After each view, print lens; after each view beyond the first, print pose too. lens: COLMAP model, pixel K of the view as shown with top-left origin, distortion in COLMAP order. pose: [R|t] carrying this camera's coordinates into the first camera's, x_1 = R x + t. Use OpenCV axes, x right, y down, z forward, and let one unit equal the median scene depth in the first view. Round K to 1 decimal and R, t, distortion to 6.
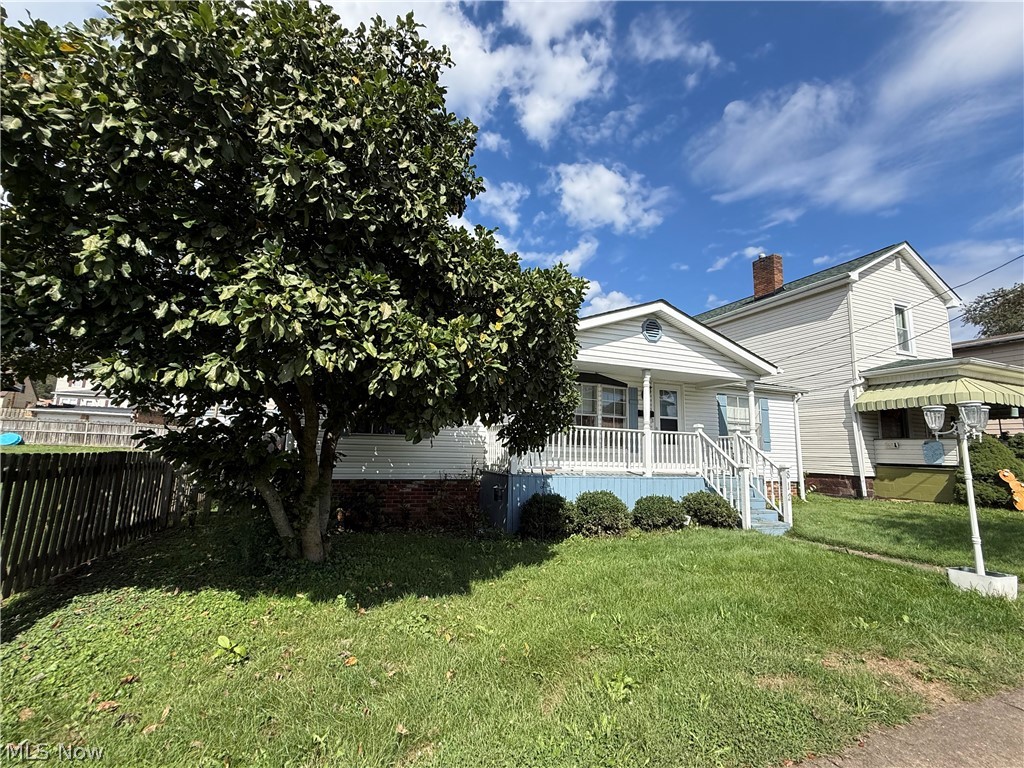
lens RADIAL K [[447.4, 0, 514.4], [0, 447.4, 385.2], [0, 0, 1]] dist [-0.001838, -0.000785]
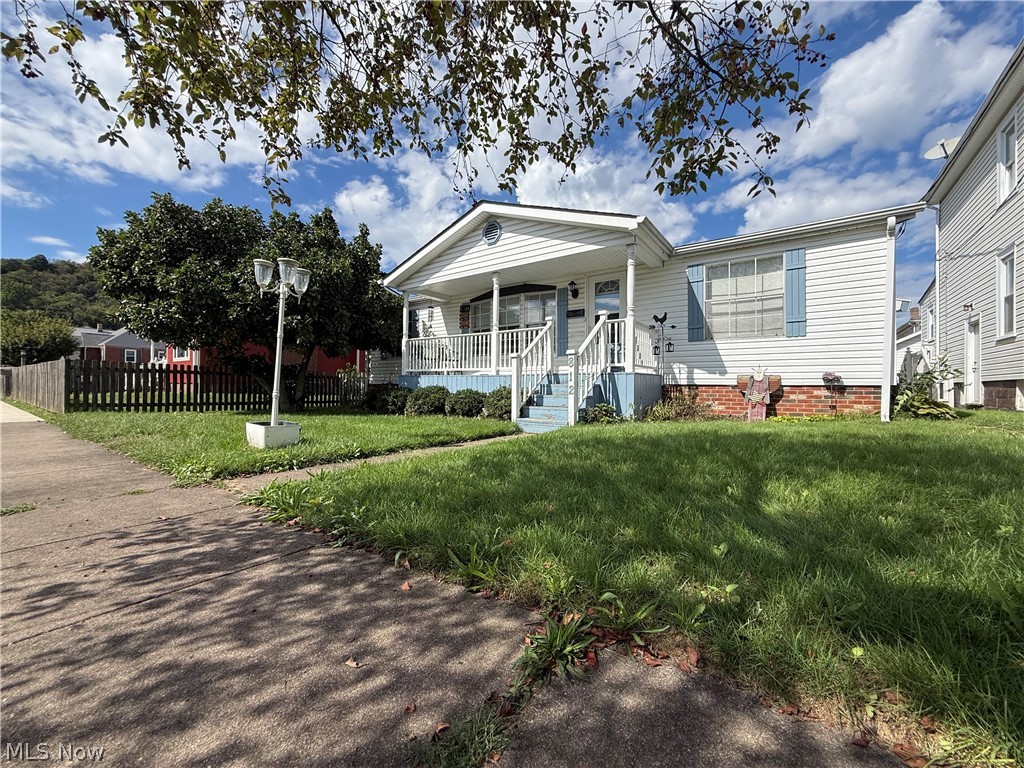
lens RADIAL K [[408.0, 0, 511.8], [0, 408.0, 381.9], [0, 0, 1]] dist [-0.001680, -0.000556]
pose [[0.541841, -0.037163, -0.839659, 0.837814], [0.128703, 0.990908, 0.039197, 0.139464], [0.830569, -0.129305, 0.541697, 0.374499]]
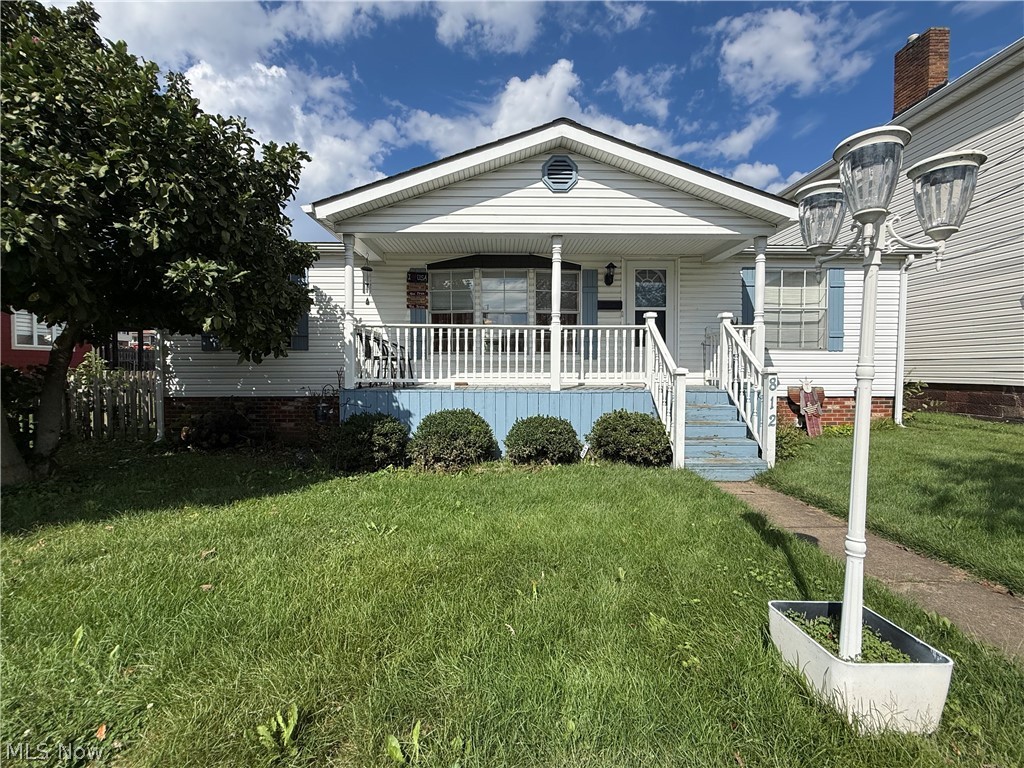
lens RADIAL K [[447.4, 0, 514.3], [0, 447.4, 381.4], [0, 0, 1]] dist [-0.001838, -0.000785]
pose [[0.940576, -0.019197, -0.339040, 0.353006], [0.075329, 0.985321, 0.153191, 0.056641], [0.331122, -0.169628, 0.928216, 0.236060]]
